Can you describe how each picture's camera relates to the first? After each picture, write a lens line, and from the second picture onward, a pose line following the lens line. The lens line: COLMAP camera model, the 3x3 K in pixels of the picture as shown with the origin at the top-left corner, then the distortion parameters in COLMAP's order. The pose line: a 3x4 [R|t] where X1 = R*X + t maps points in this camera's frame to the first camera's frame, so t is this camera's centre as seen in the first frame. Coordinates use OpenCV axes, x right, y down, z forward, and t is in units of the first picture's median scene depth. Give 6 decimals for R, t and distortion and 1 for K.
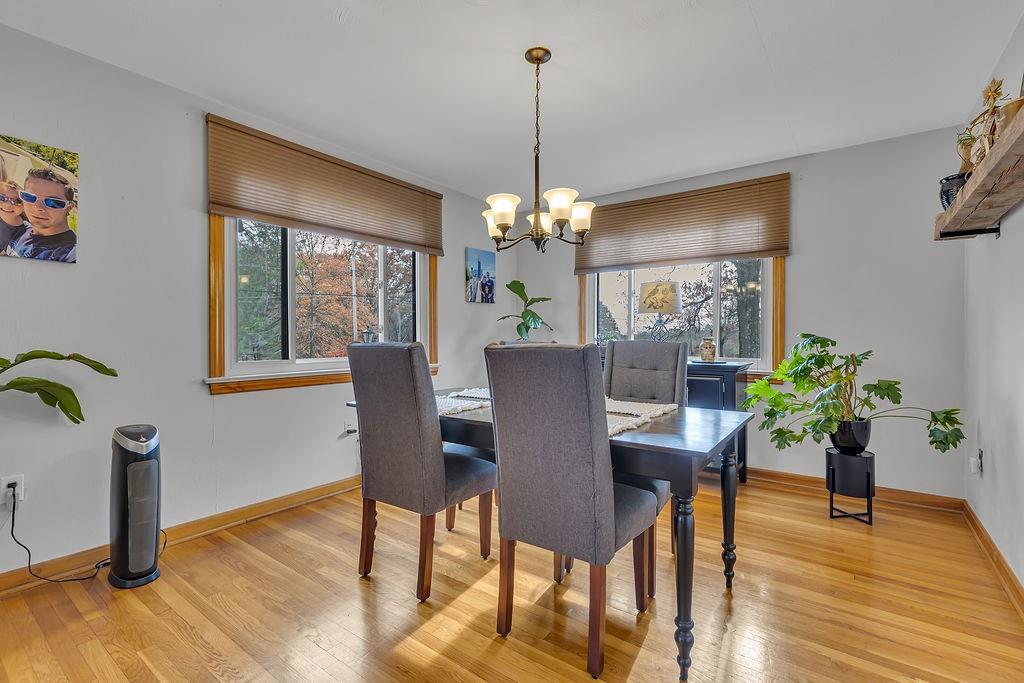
lens RADIAL K [[466.5, 0, 506.1], [0, 466.5, 338.9], [0, 0, 1]] dist [0.013008, 0.000336]
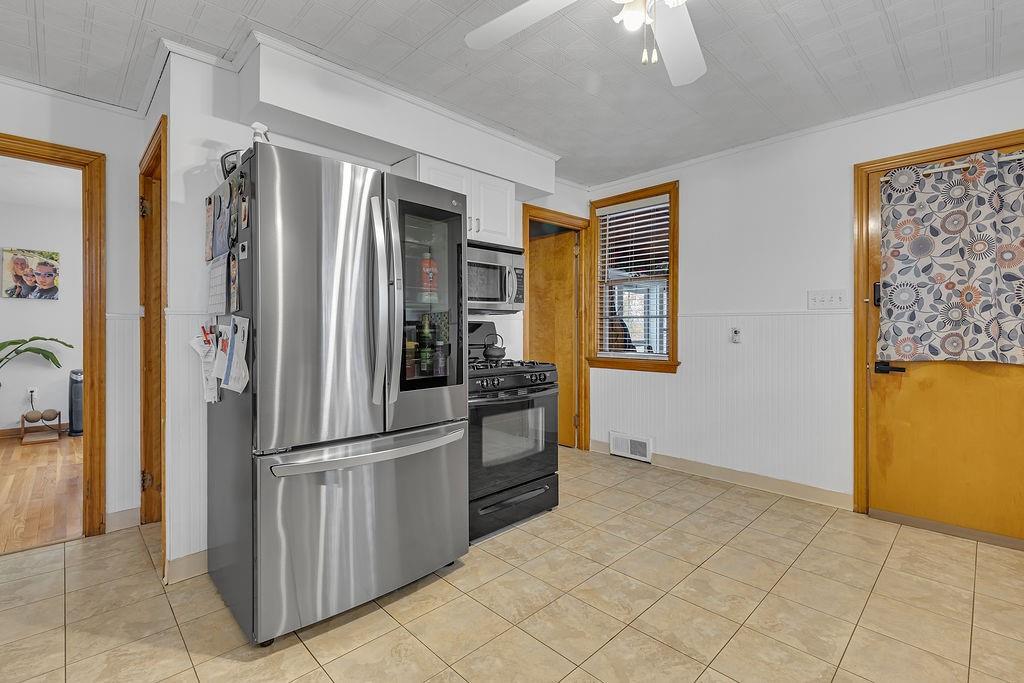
lens RADIAL K [[466.5, 0, 507.2], [0, 466.5, 333.7], [0, 0, 1]] dist [0.013008, 0.000336]
pose [[0.986123, -0.002726, -0.165995, 1.058583], [0.002781, 0.999996, 0.000100, 0.008951], [0.165994, -0.000560, 0.986127, -0.593983]]
